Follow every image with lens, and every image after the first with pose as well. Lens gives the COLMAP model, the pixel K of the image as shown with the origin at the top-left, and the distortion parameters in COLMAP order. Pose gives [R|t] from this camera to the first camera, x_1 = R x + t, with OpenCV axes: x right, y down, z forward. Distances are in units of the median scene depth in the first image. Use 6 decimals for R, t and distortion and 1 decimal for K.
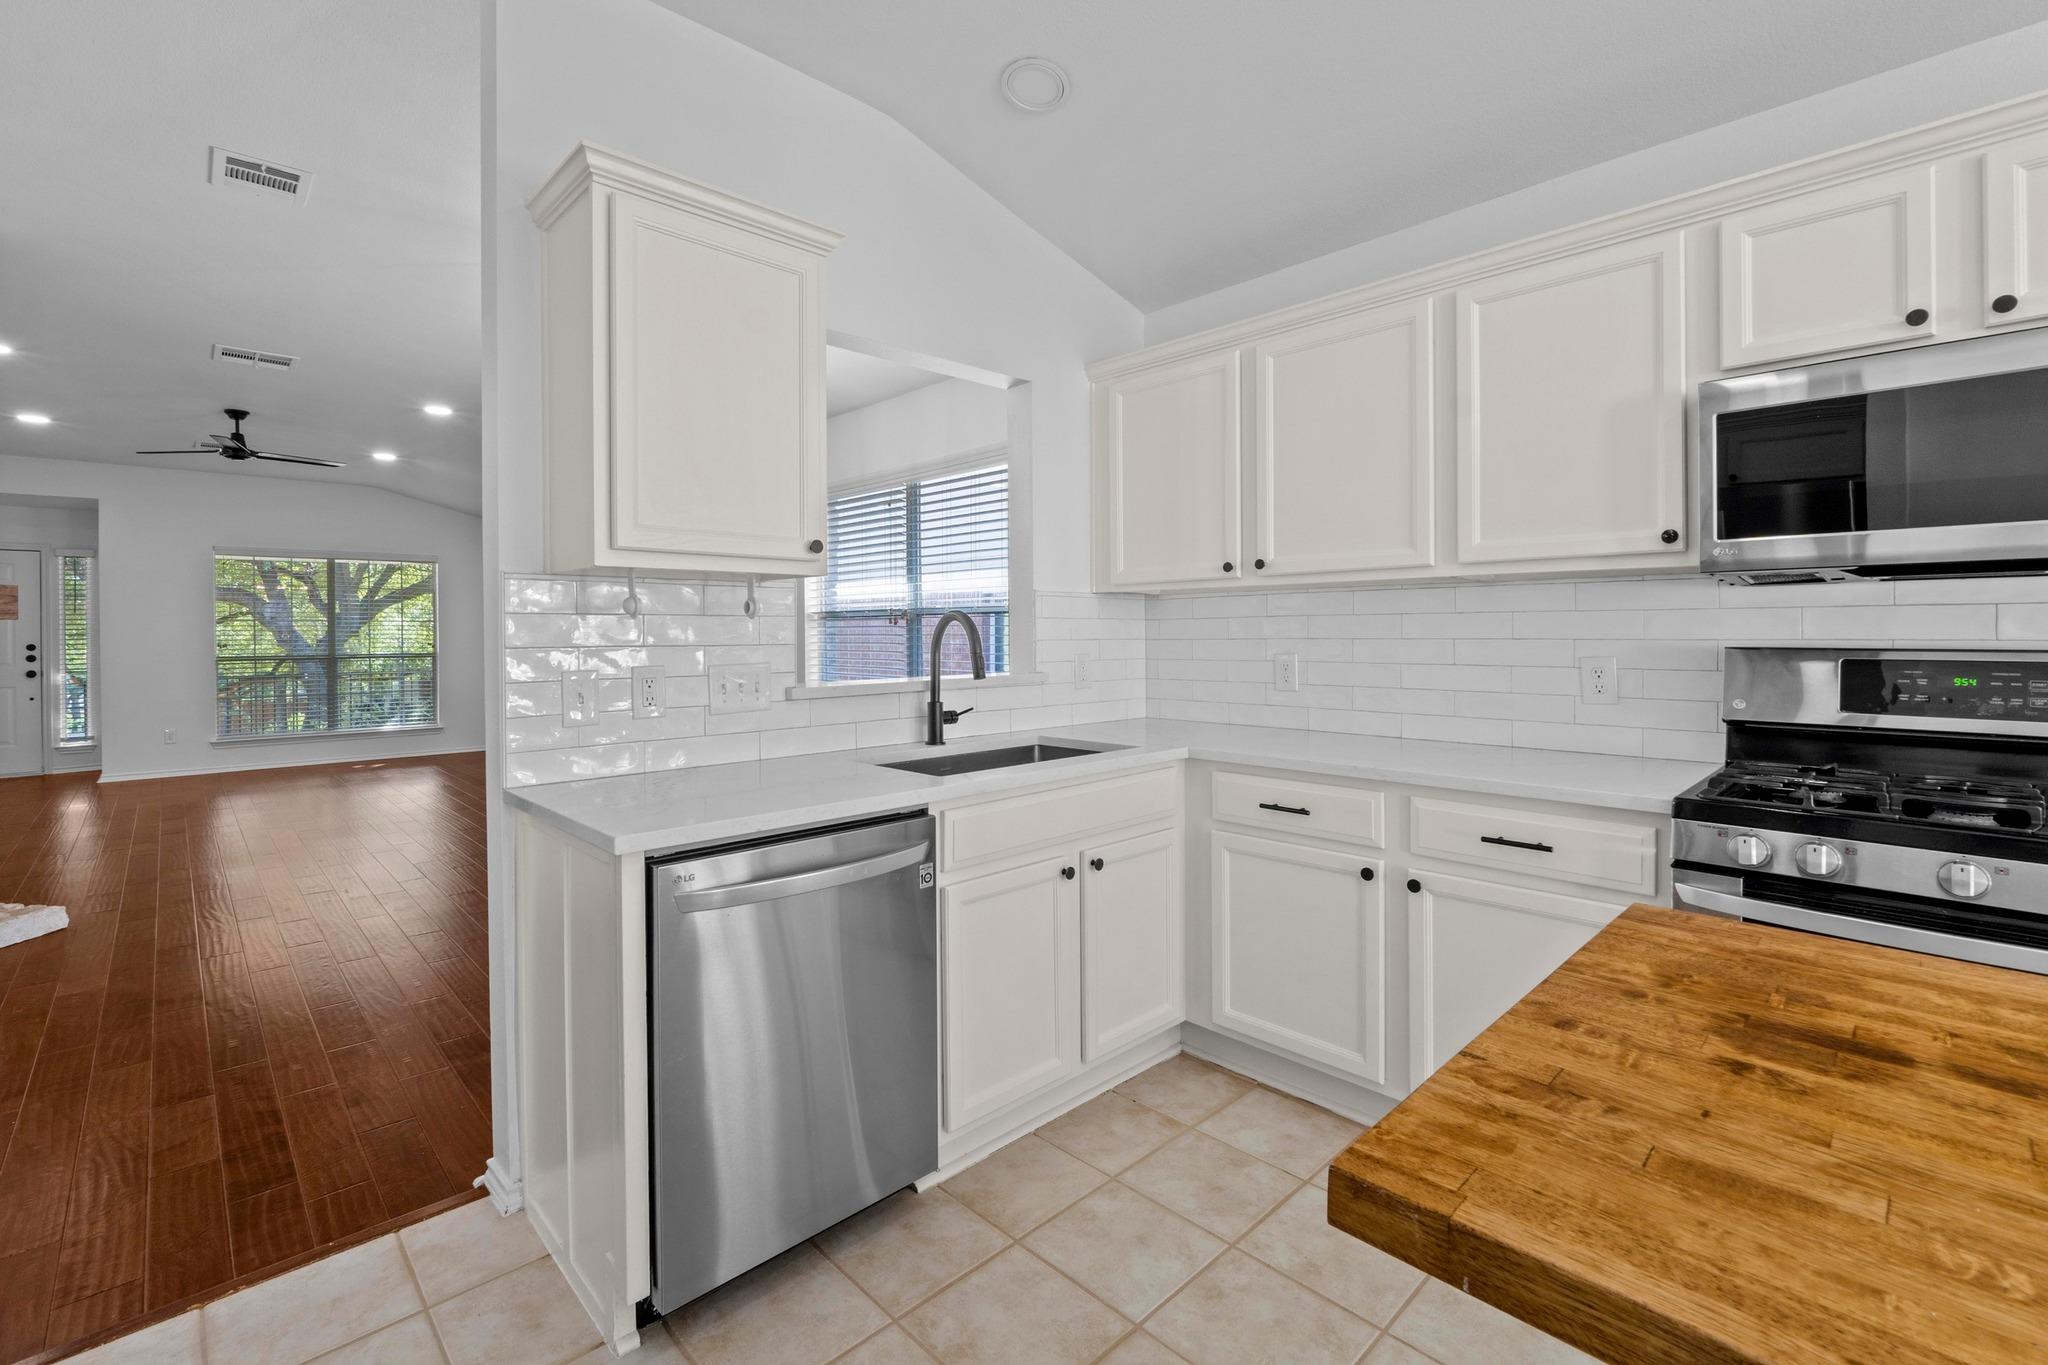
lens RADIAL K [[898.5, 0, 988.4], [0, 898.5, 634.2], [0, 0, 1]] dist [-0.004223, -0.000340]
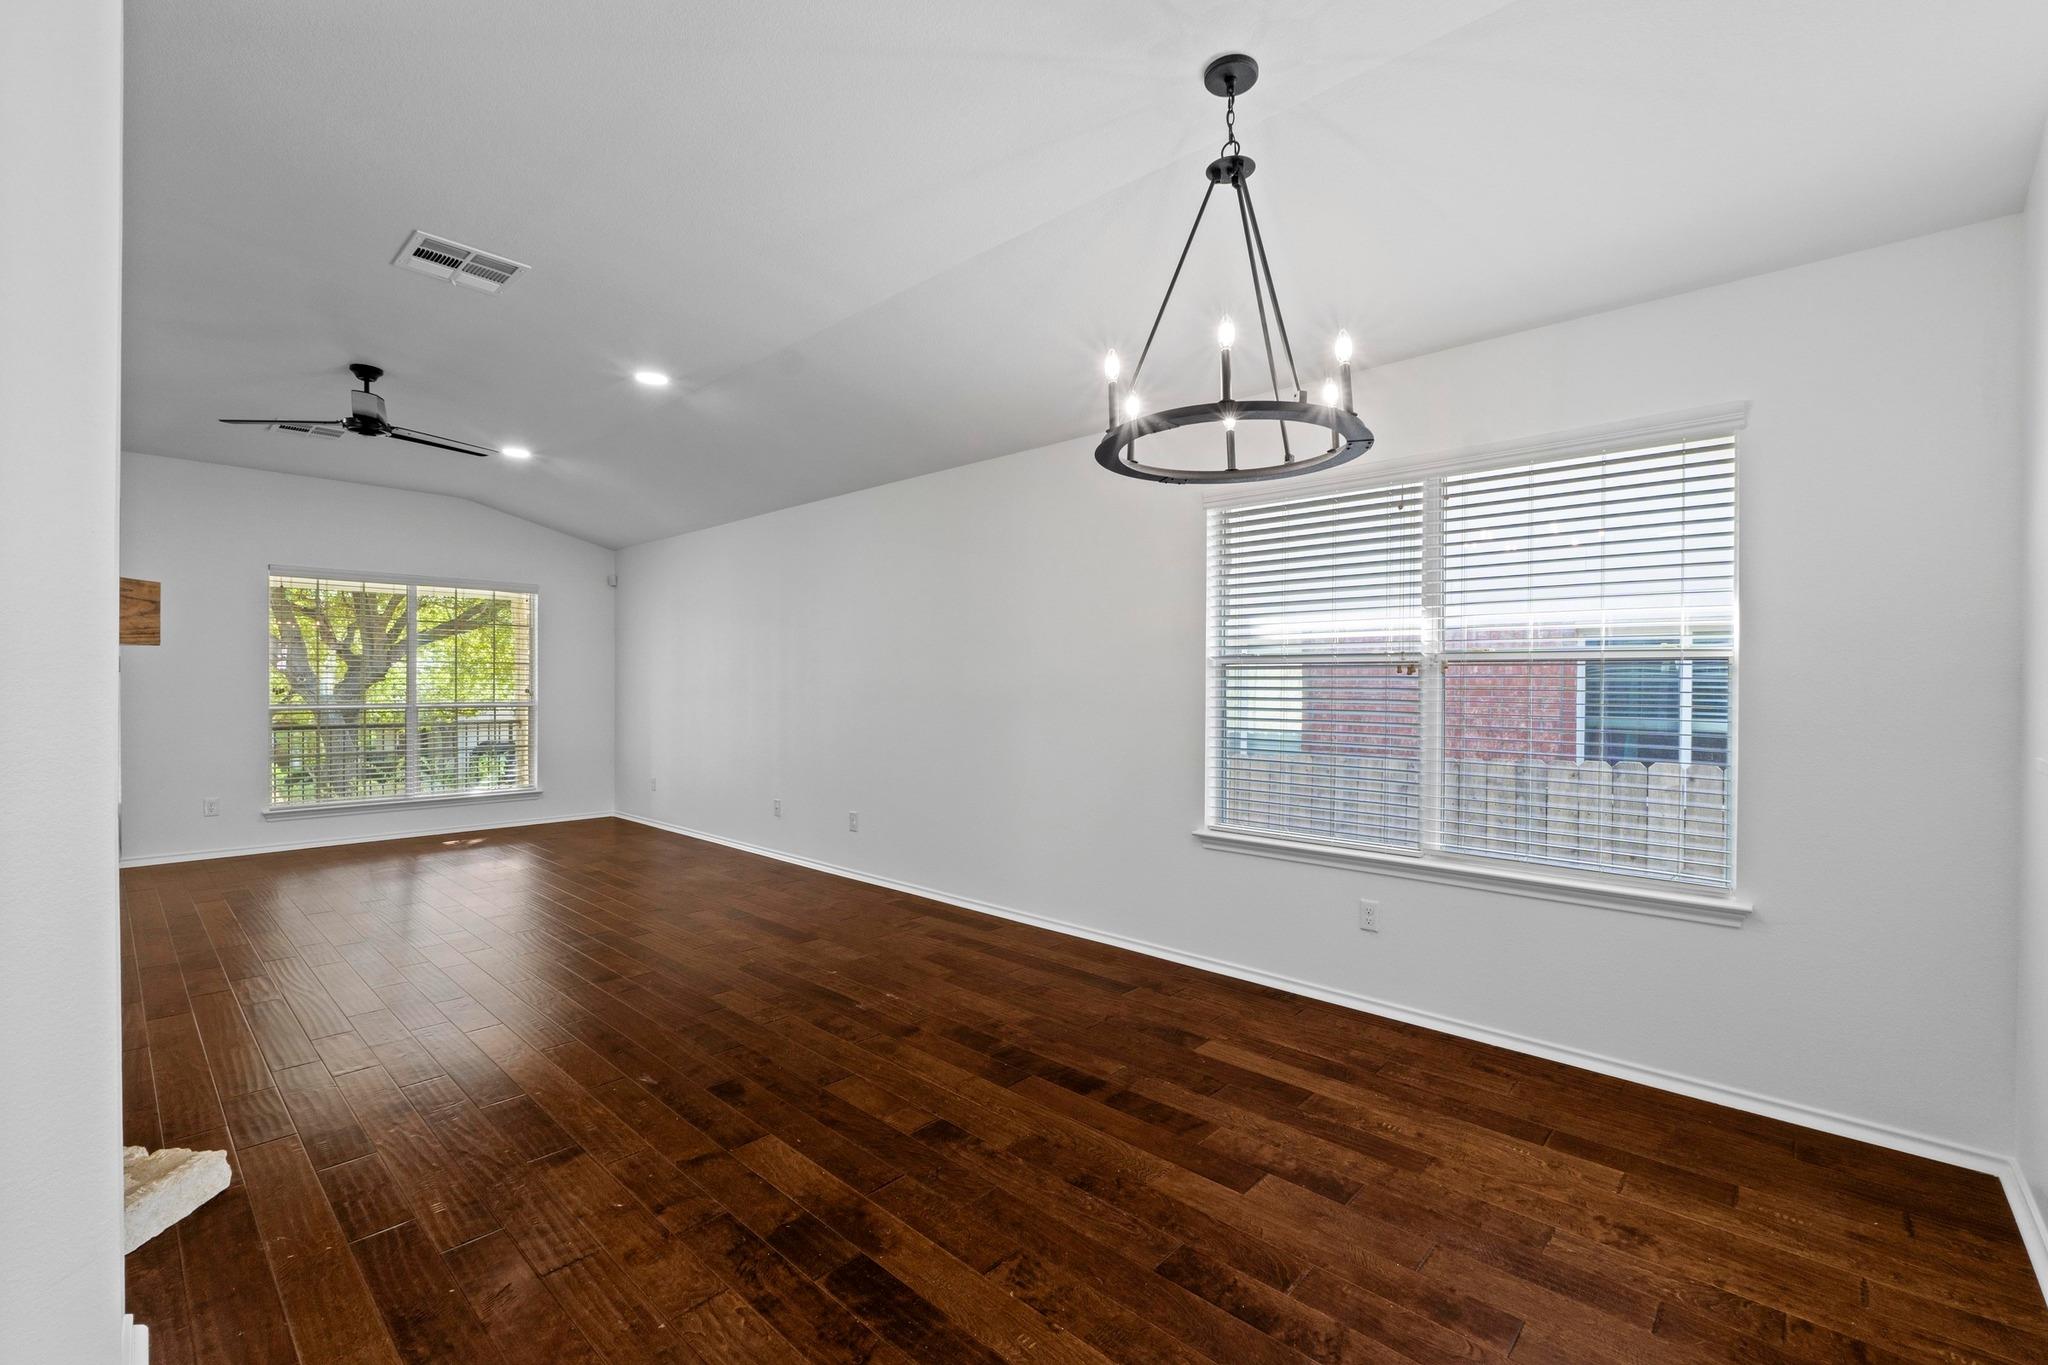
lens RADIAL K [[866.5, 0, 1017.9], [0, 866.5, 675.7], [0, 0, 1]] dist [-0.007962, 0.000044]
pose [[0.996965, 0.013785, 0.076619, -0.766842], [-0.012767, 0.999824, -0.013756, 0.005628], [-0.076795, 0.012736, 0.996966, 0.560108]]
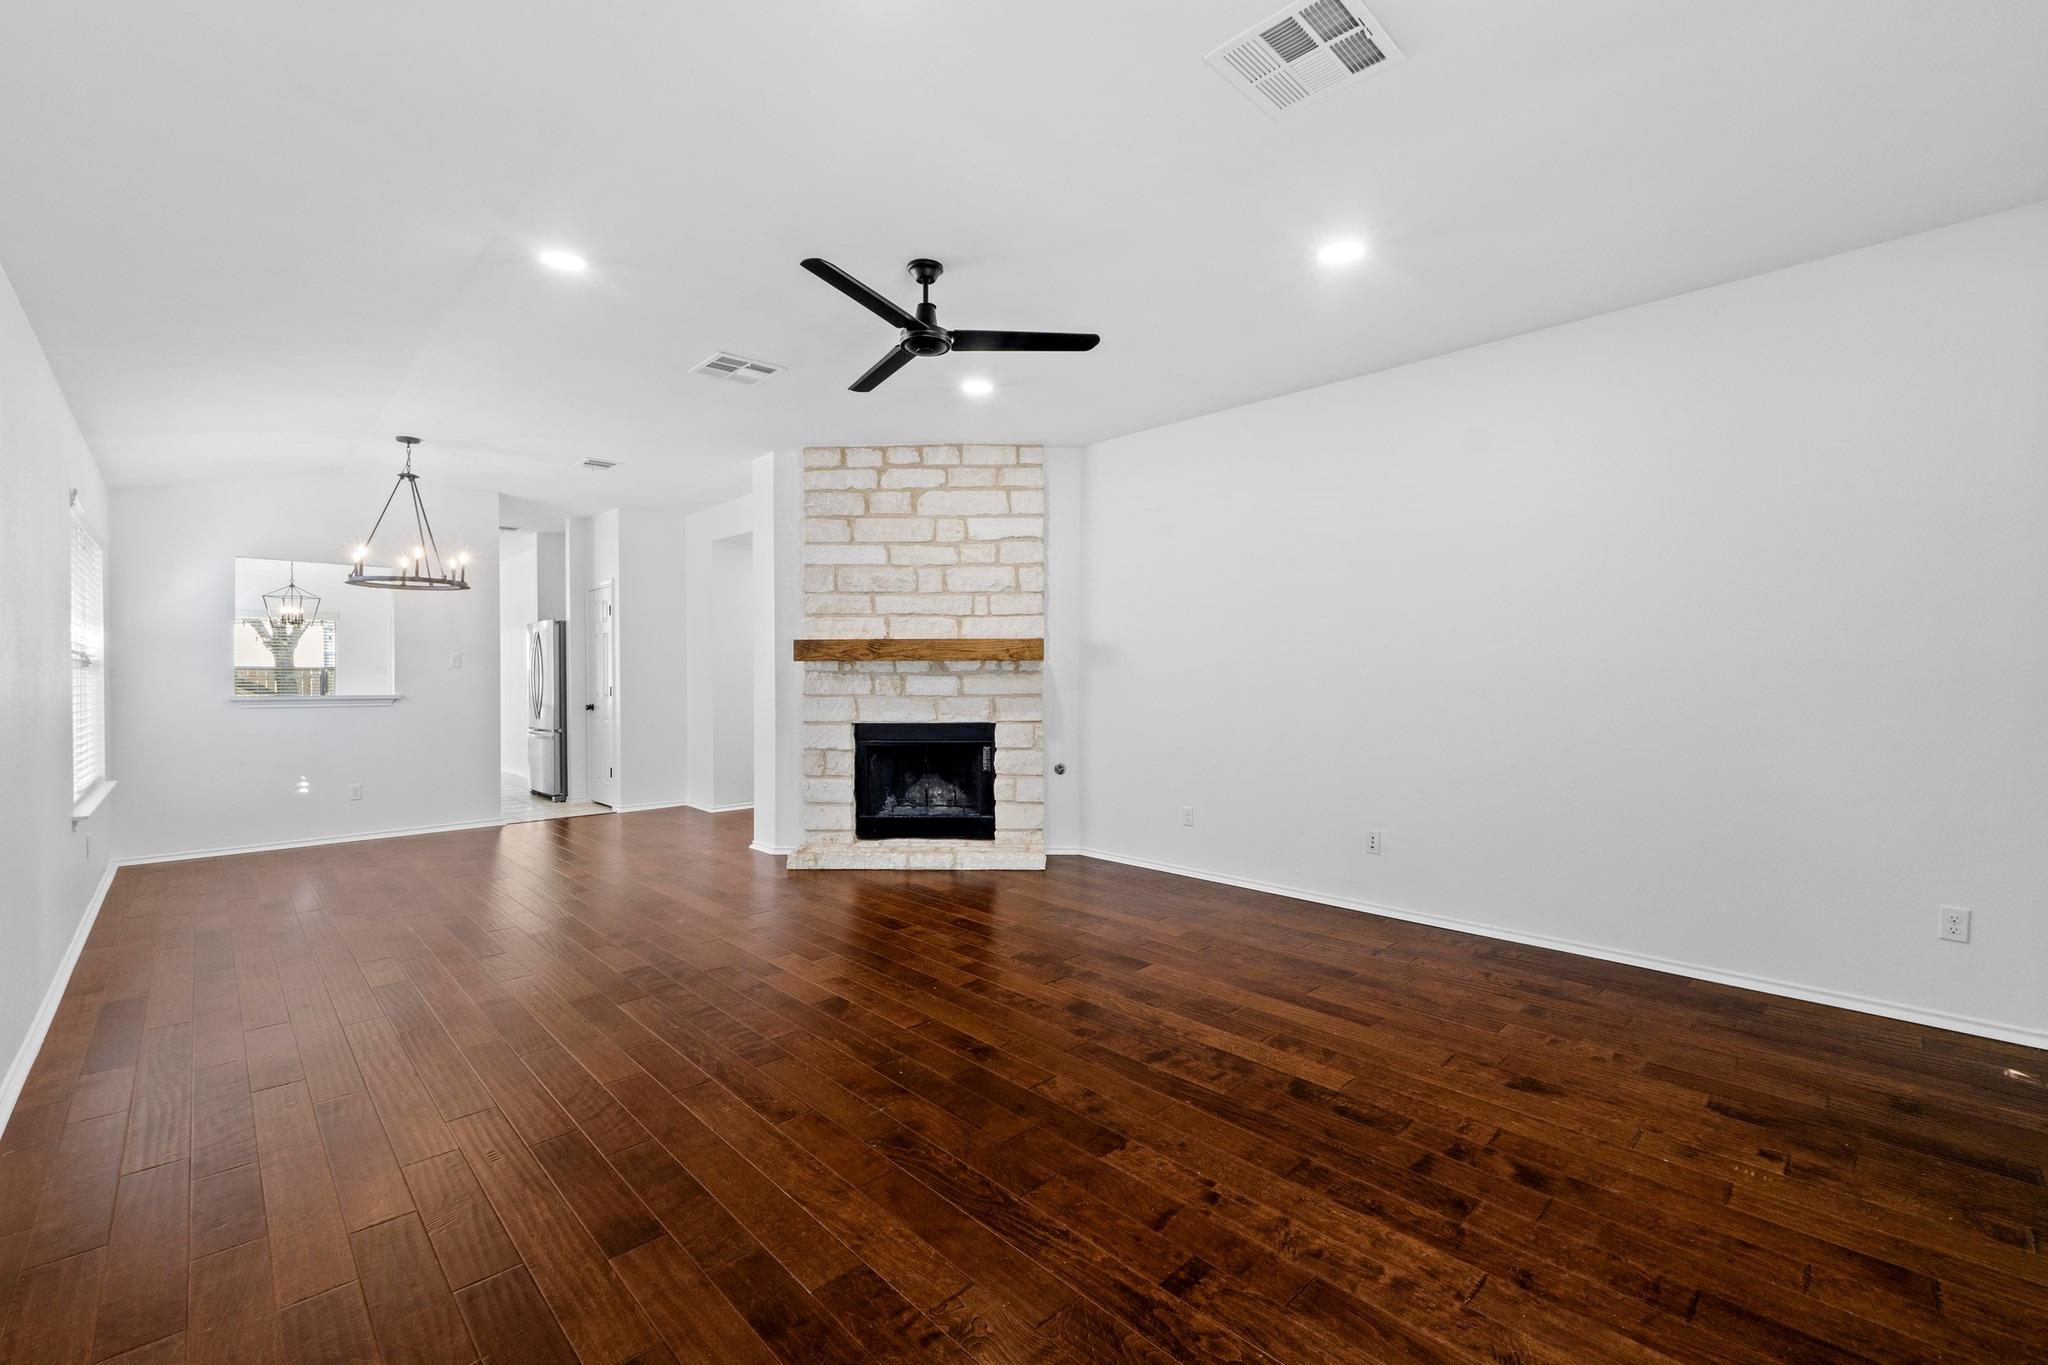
lens RADIAL K [[863.2, 0, 1021.0], [0, 863.2, 681.0], [0, 0, 1]] dist [-0.003387, -0.000357]
pose [[-0.999711, 0.012804, -0.020336, -1.855242], [0.012570, 0.999854, 0.011594, 0.008644], [0.020482, 0.011335, -0.999726, 3.250133]]
